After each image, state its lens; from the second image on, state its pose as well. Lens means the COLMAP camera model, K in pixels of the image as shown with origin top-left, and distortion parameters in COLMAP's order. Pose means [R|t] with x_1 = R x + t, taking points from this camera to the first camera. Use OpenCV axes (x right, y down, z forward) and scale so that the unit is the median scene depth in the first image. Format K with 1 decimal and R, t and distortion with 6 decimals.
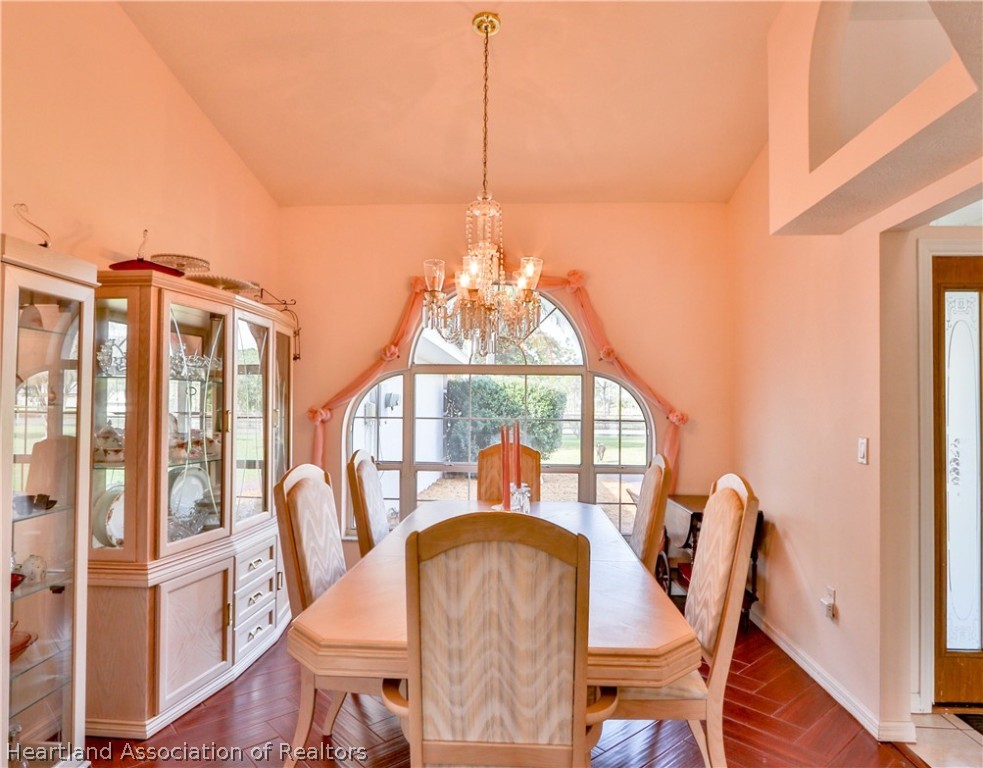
lens RADIAL K [[608.1, 0, 489.7], [0, 608.1, 394.4], [0, 0, 1]] dist [-0.004775, -0.001322]
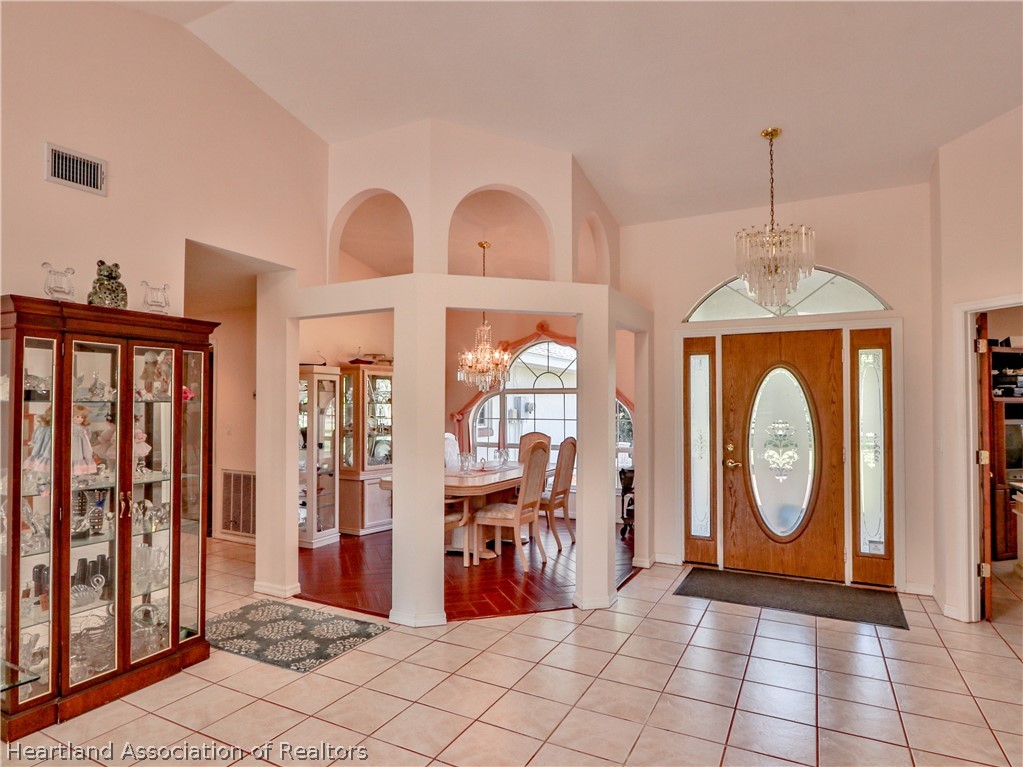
lens RADIAL K [[599.0, 0, 488.6], [0, 599.0, 392.9], [0, 0, 1]] dist [-0.016932, -0.001909]
pose [[0.905203, -0.016793, -0.424647, 1.065764], [0.014746, 0.999858, -0.008107, -0.043997], [0.424723, 0.001076, 0.905323, -1.143323]]
